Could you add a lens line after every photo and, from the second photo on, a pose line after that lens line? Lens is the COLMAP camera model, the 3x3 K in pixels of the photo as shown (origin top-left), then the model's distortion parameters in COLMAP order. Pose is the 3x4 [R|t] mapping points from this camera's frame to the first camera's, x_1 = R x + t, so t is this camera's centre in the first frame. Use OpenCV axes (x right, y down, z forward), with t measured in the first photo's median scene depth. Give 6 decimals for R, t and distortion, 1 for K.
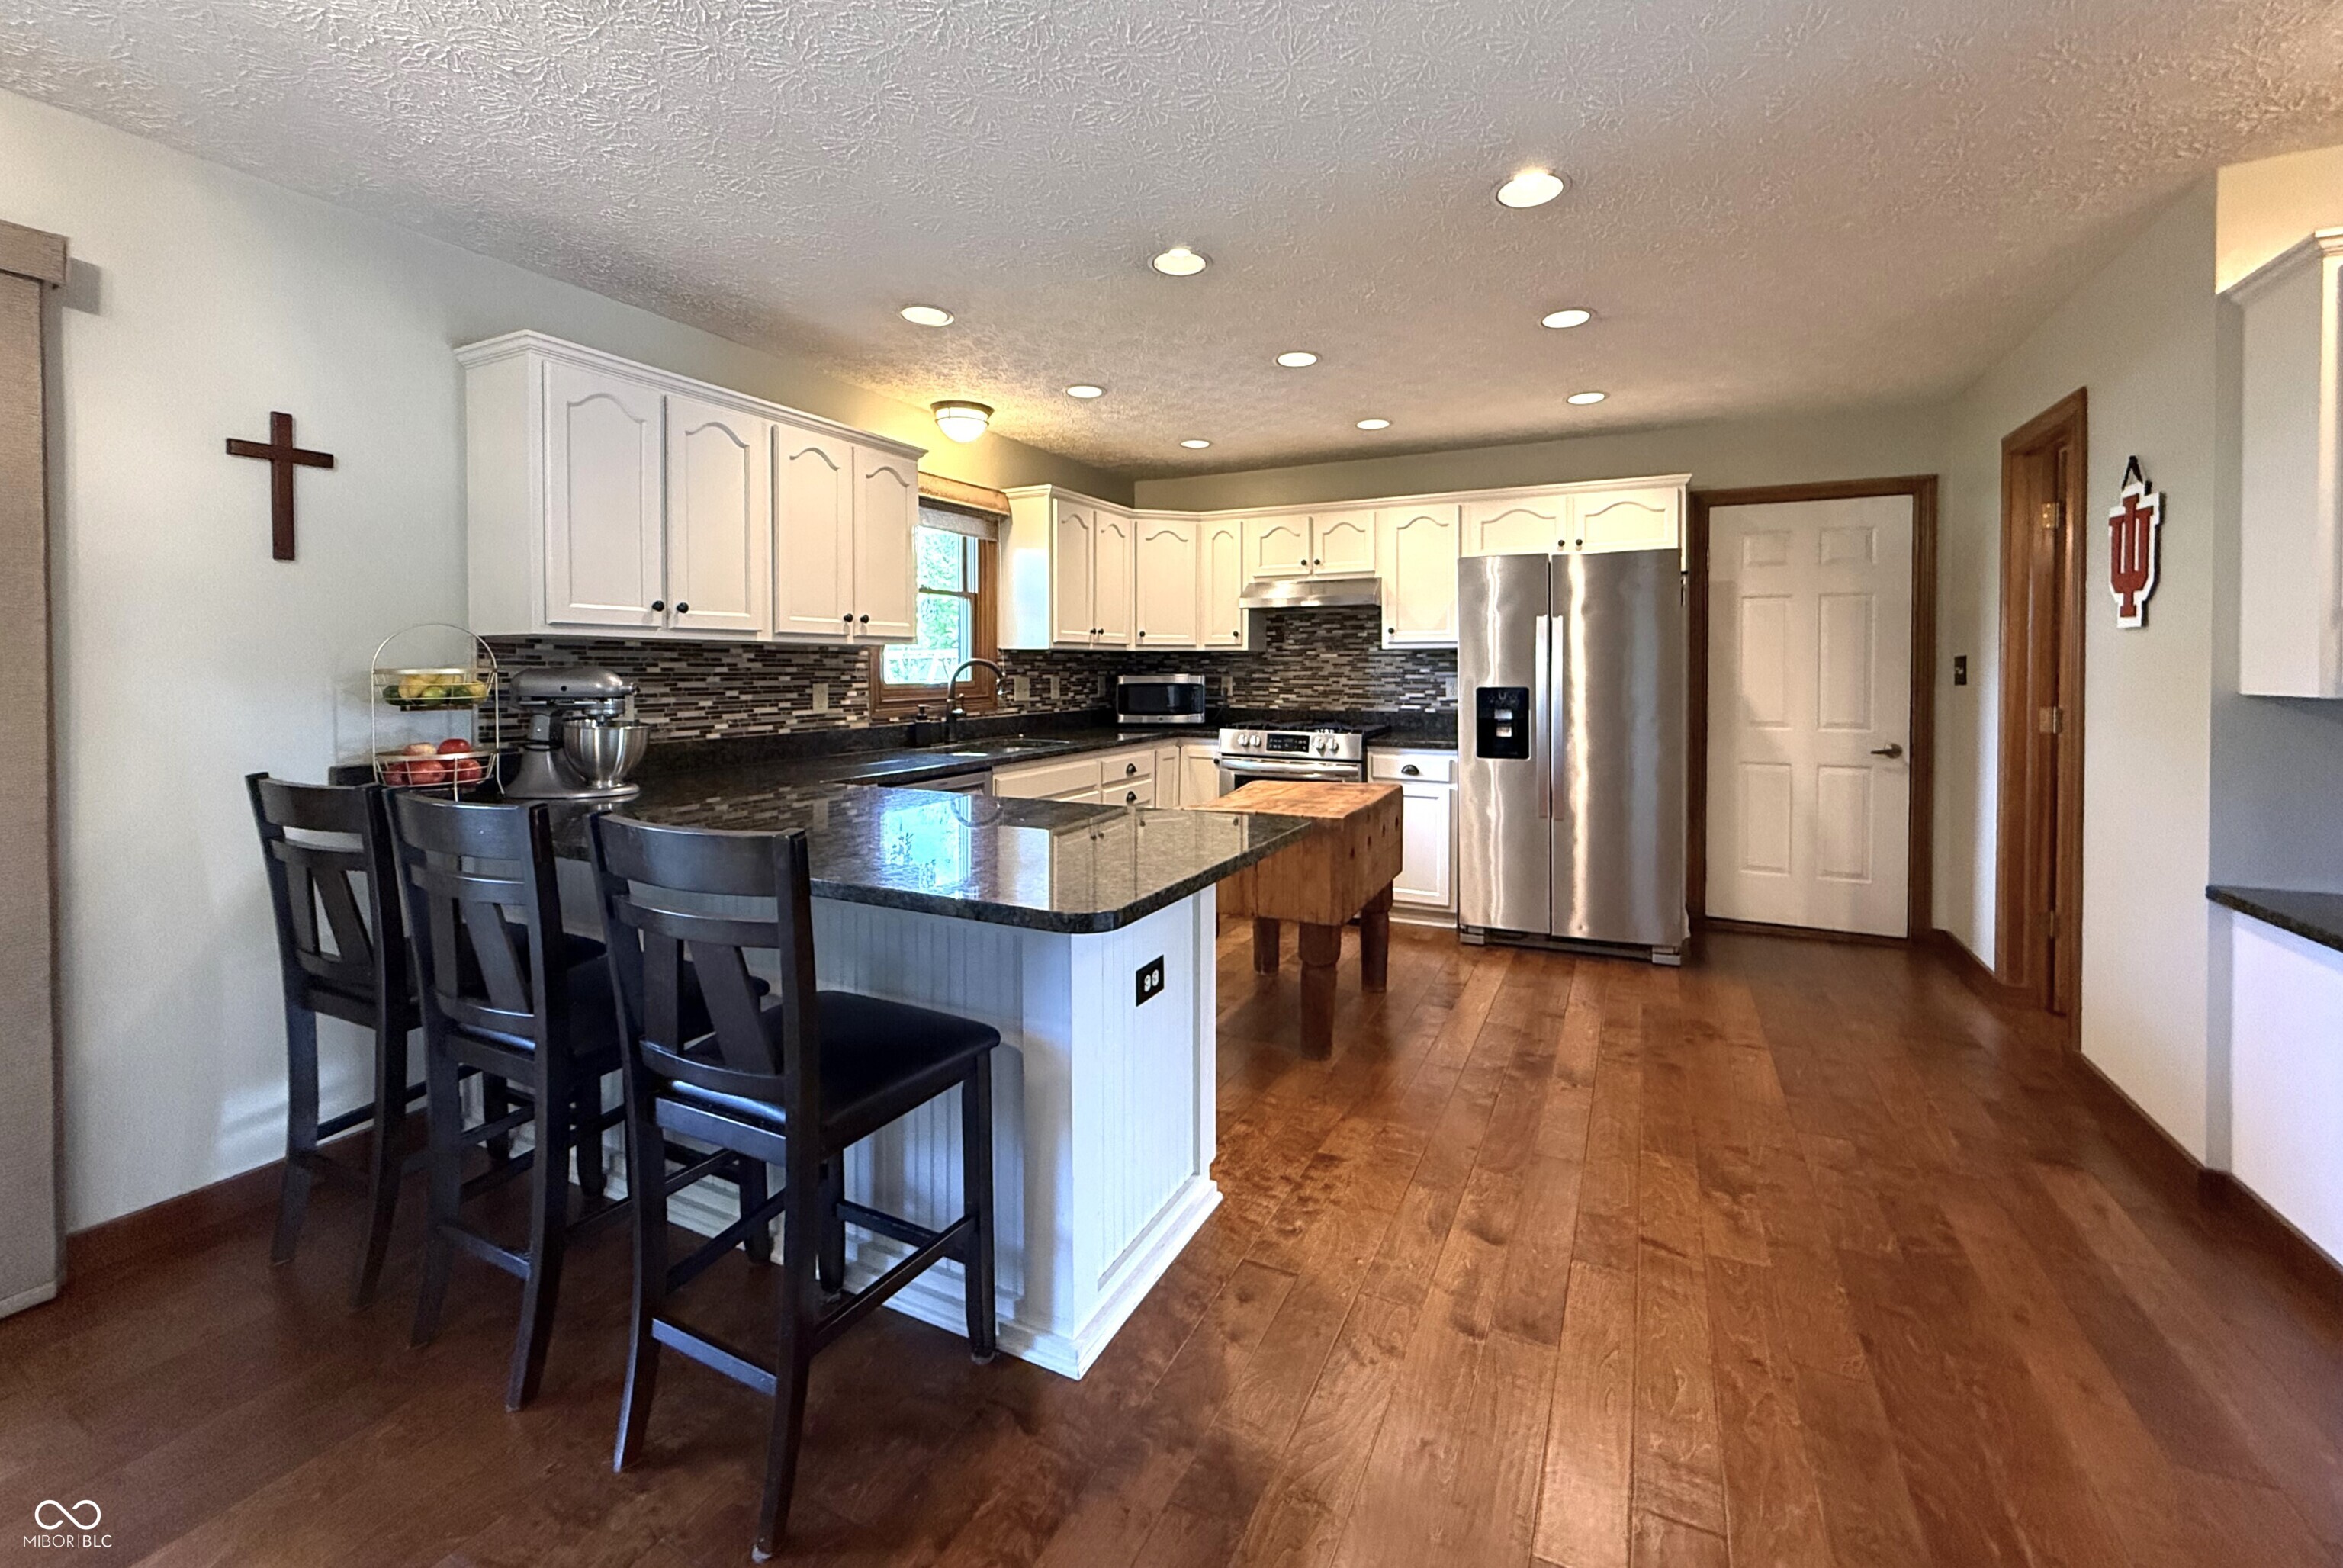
lens RADIAL K [[958.4, 0, 1178.6], [0, 958.4, 682.1], [0, 0, 1]] dist [-0.000335, 0.000170]
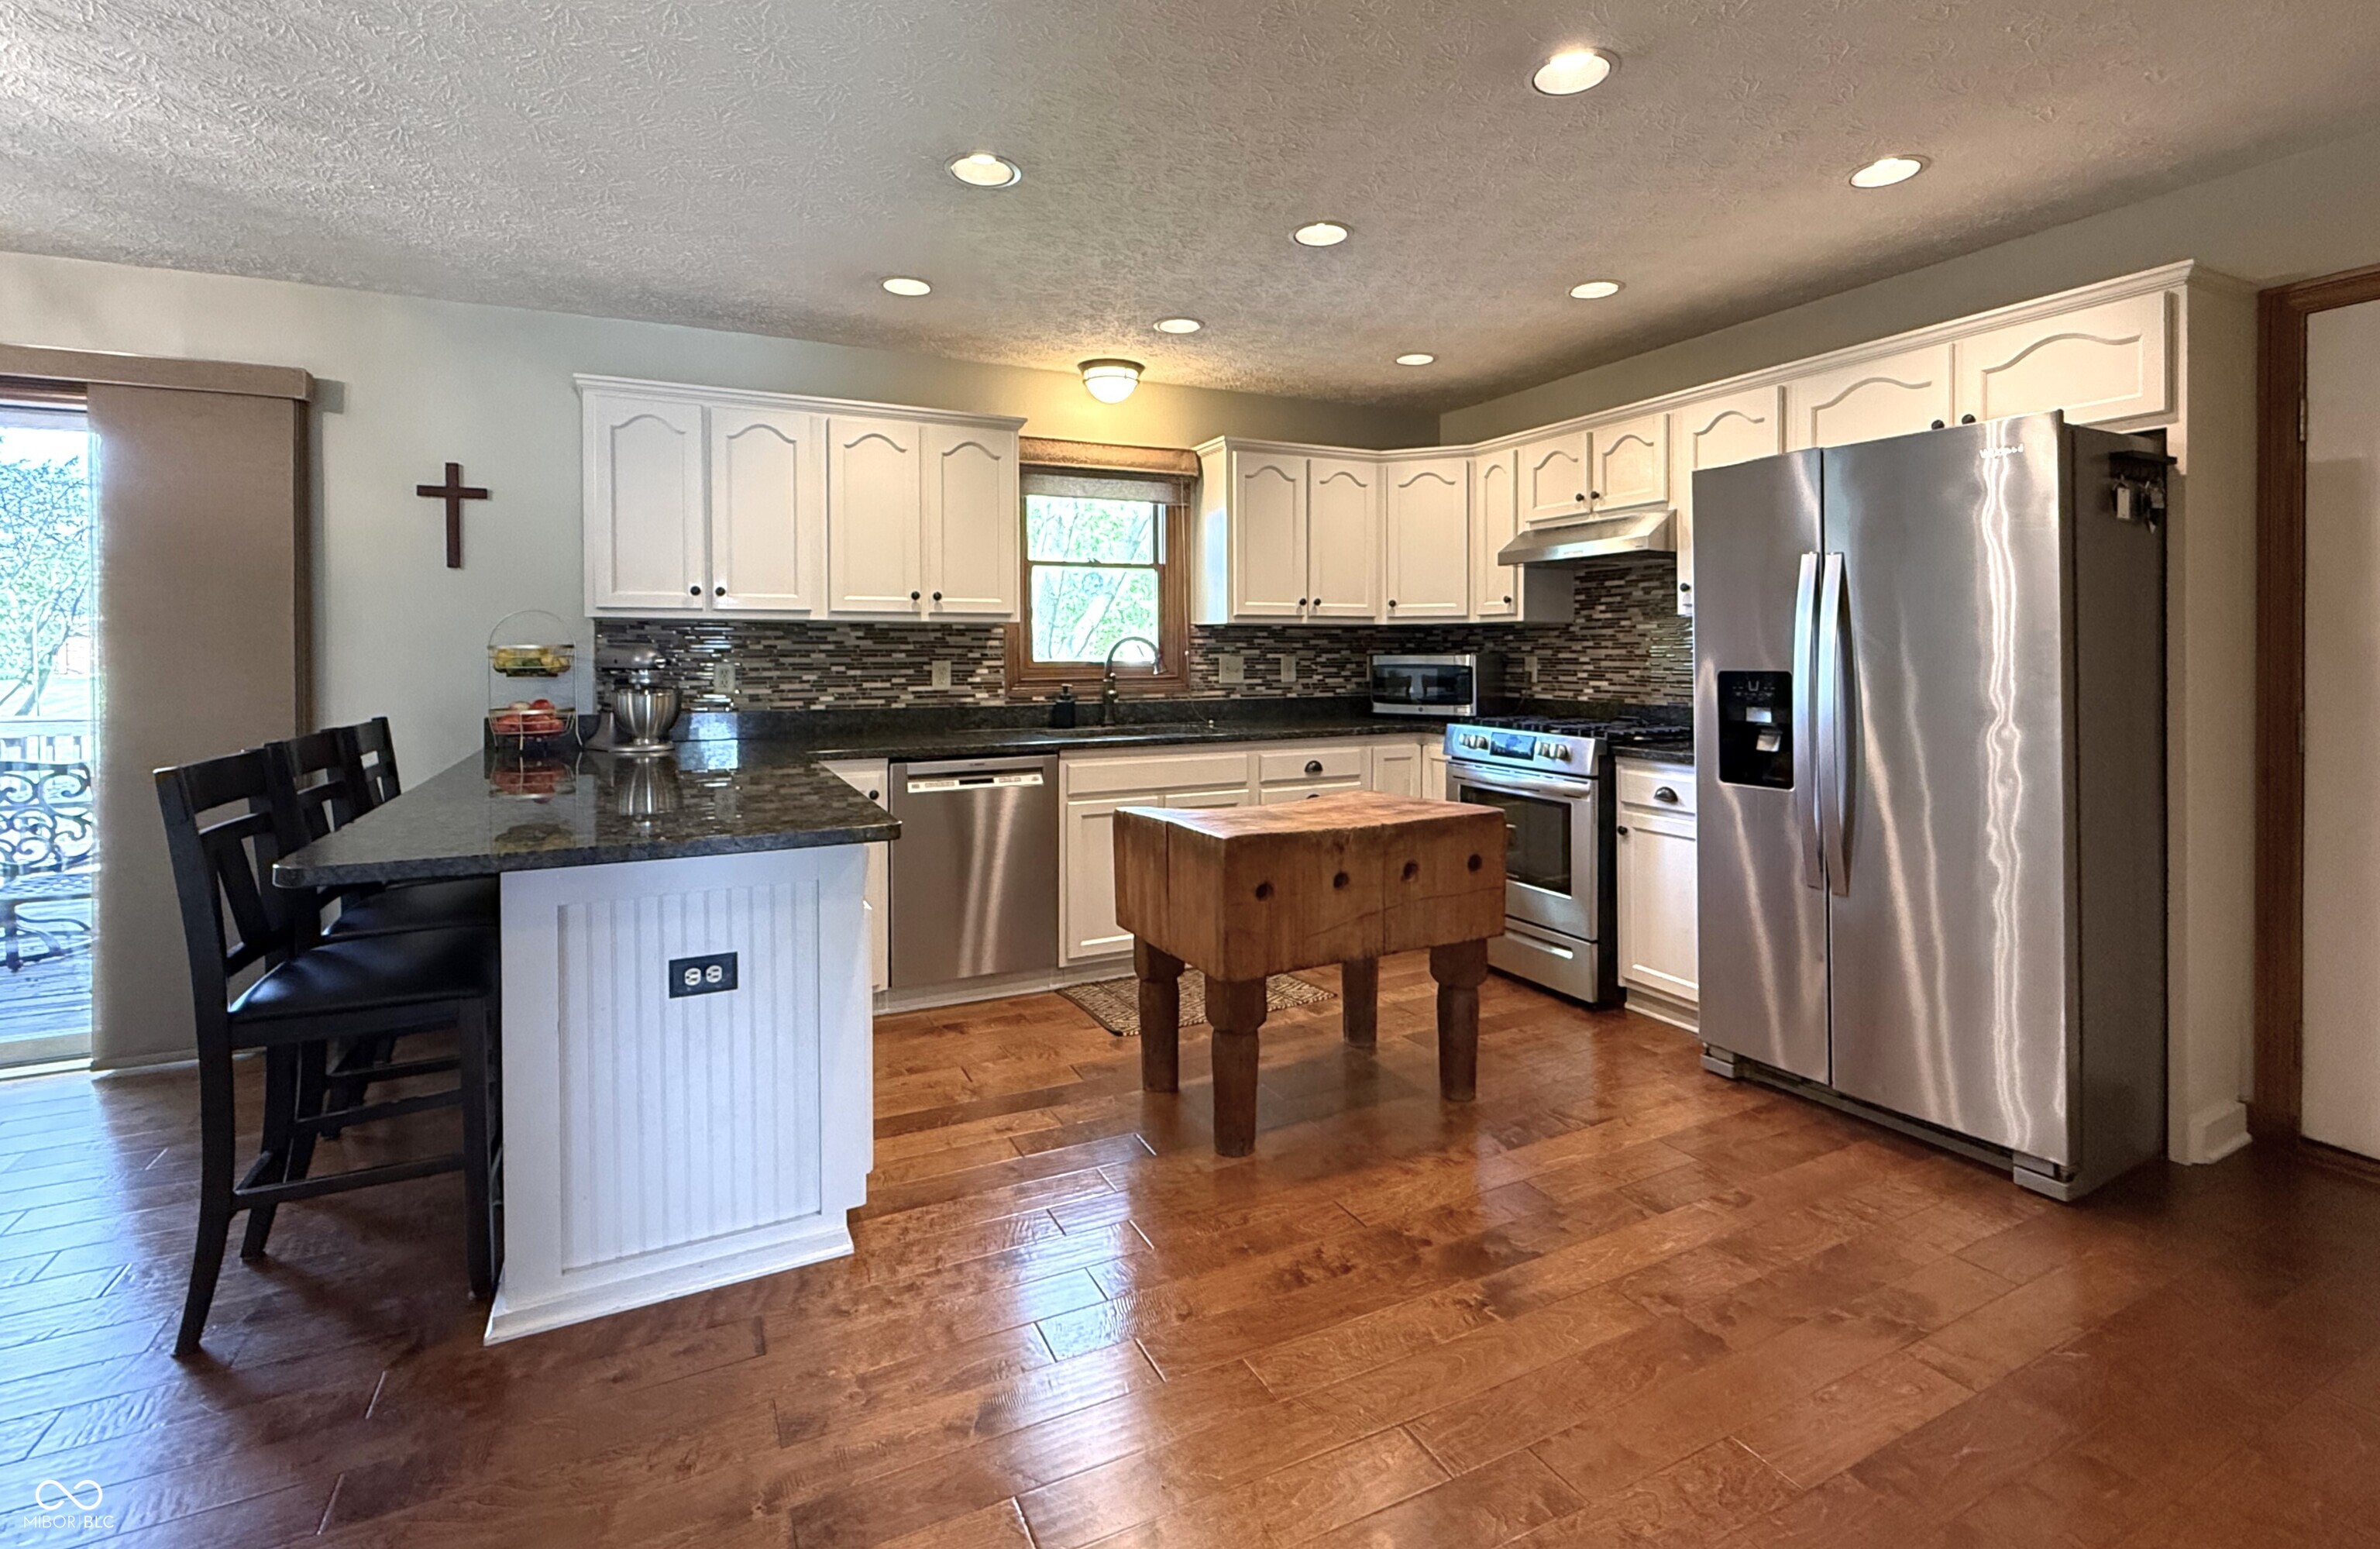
lens RADIAL K [[1066.8, 0, 1187.3], [0, 1066.8, 661.7], [0, 0, 1]] dist [0.002243, 0.000221]
pose [[0.794357, 0.003588, -0.607440, 0.450950], [-0.007101, 0.999969, -0.003379, 0.003956], [0.607409, 0.006998, 0.794358, 0.215899]]
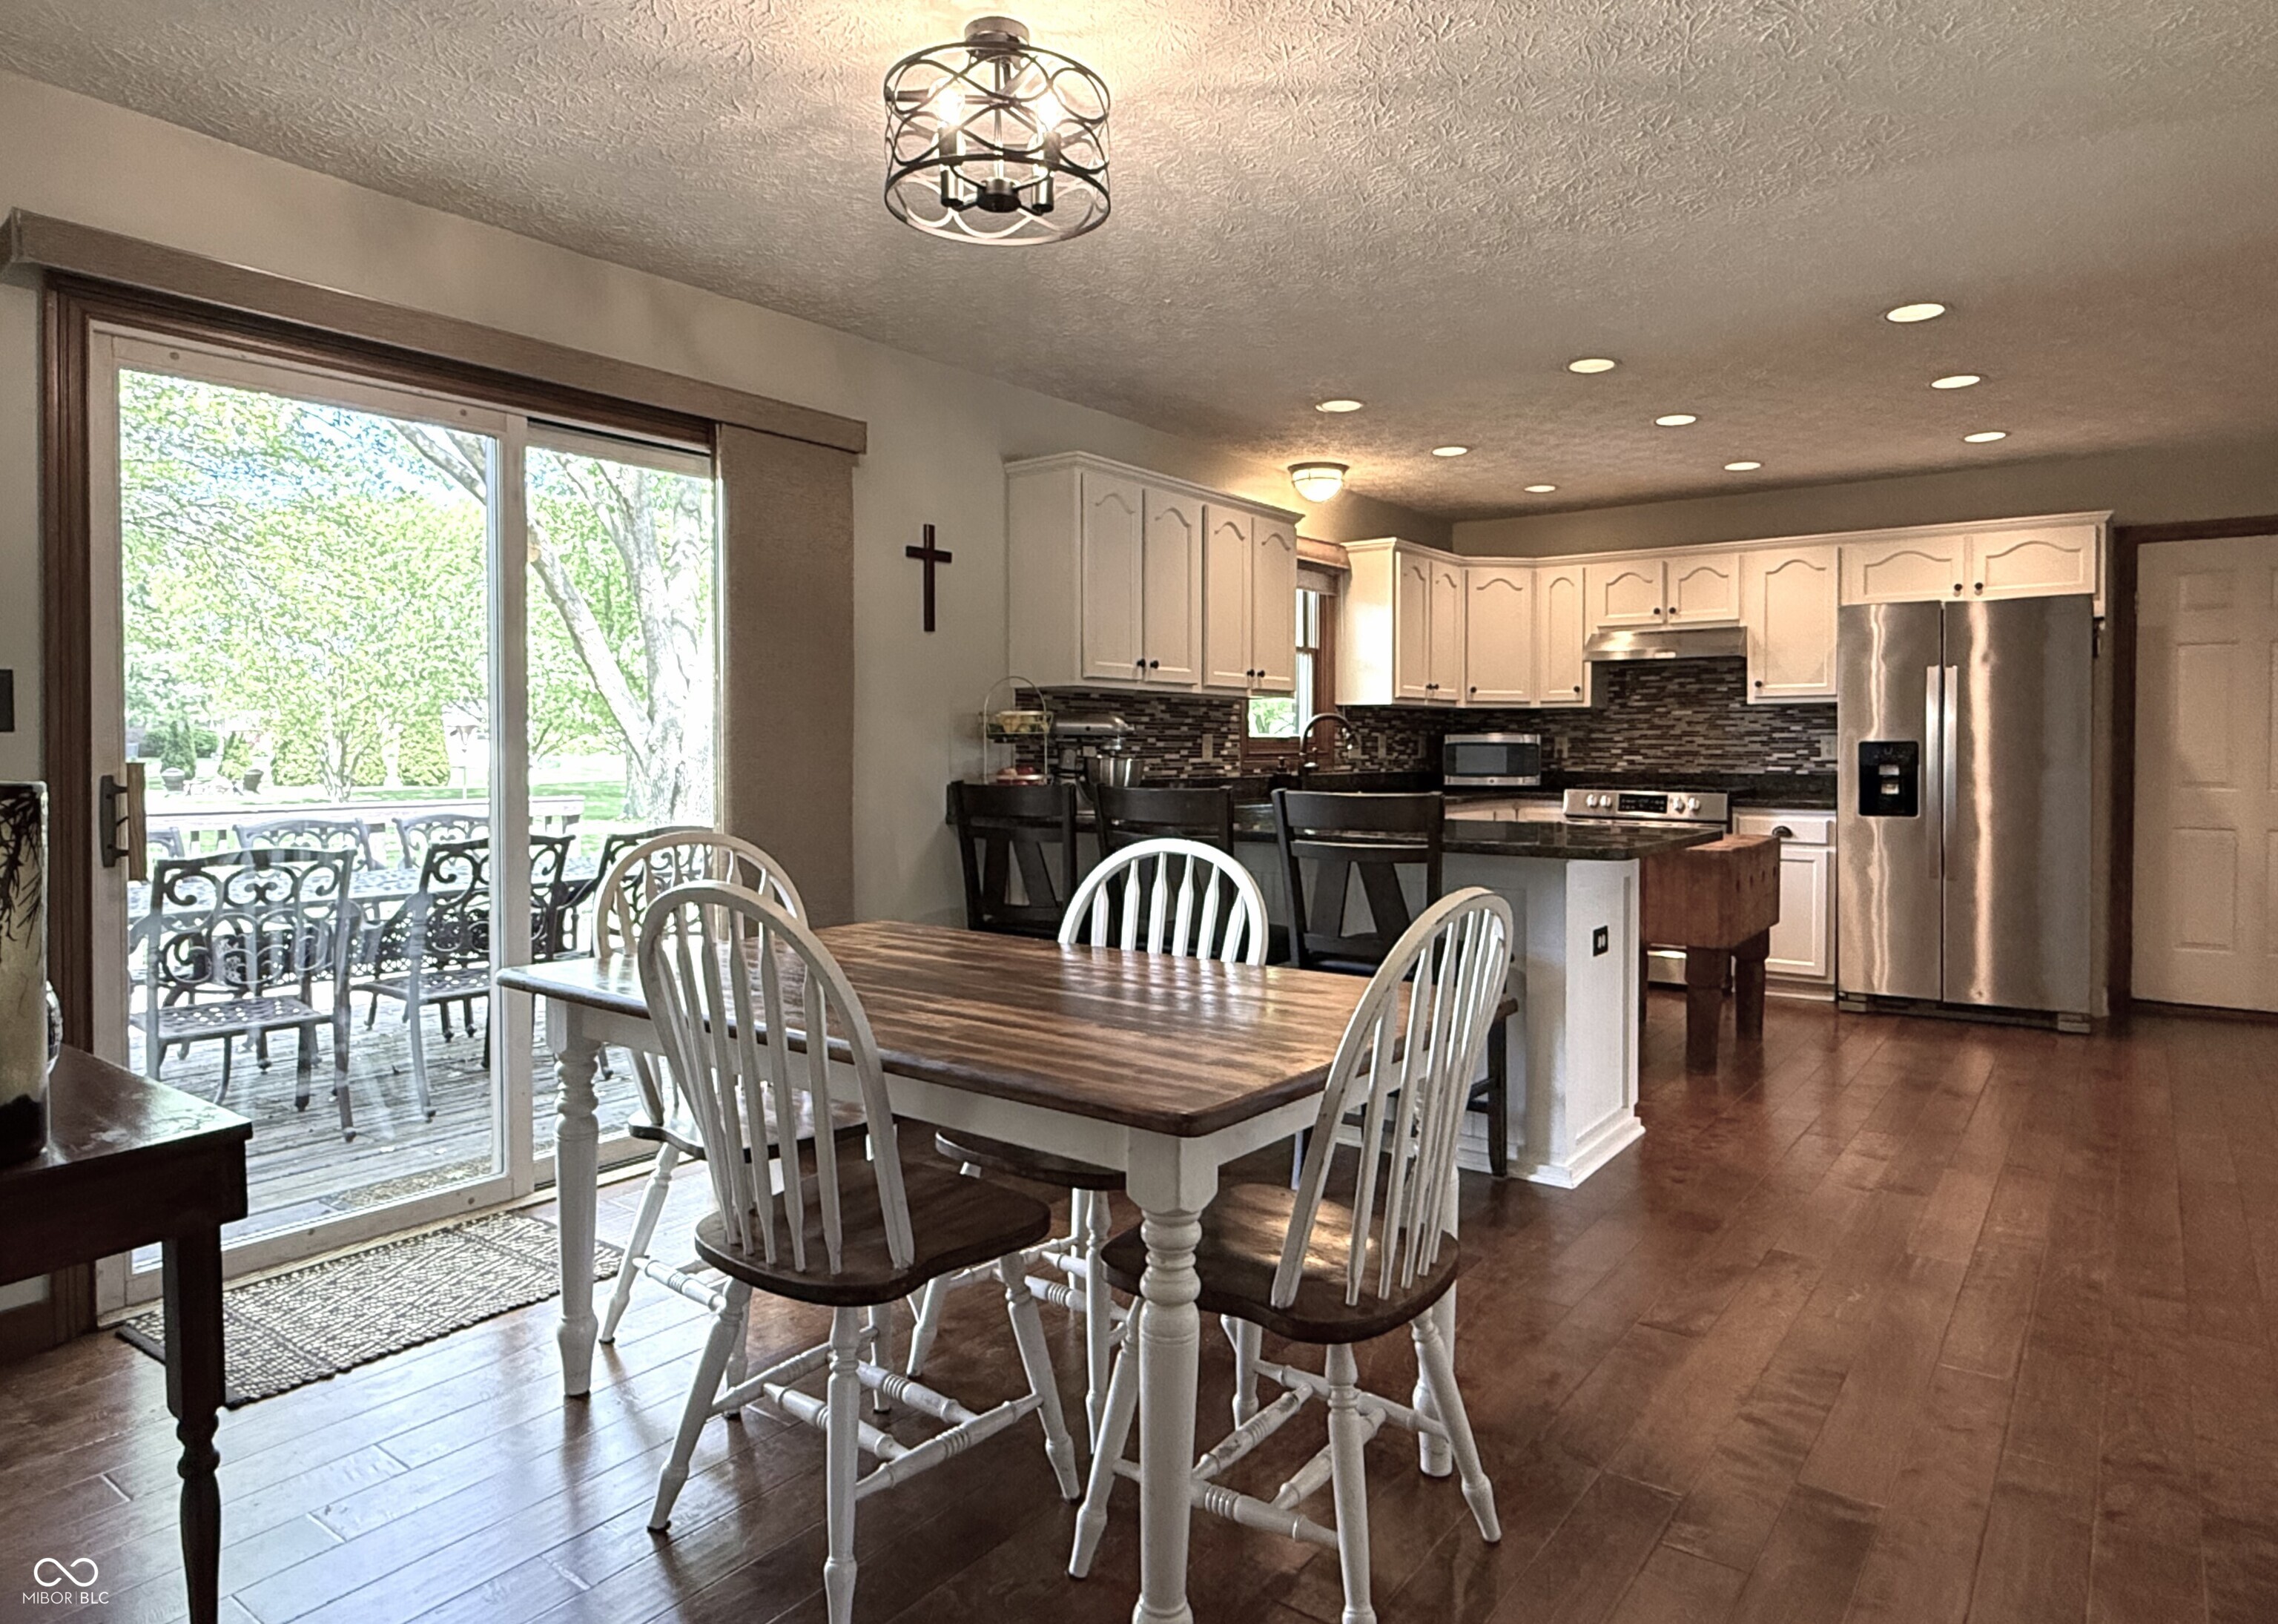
lens RADIAL K [[1380.2, 0, 1141.7], [0, 1380.2, 769.0], [0, 0, 1]] dist [0.007169, 0.002990]
pose [[0.985712, 0.004650, -0.168378, -0.157415], [-0.004833, 0.999988, -0.000673, 0.036045], [0.168373, 0.001477, 0.985722, -0.466924]]
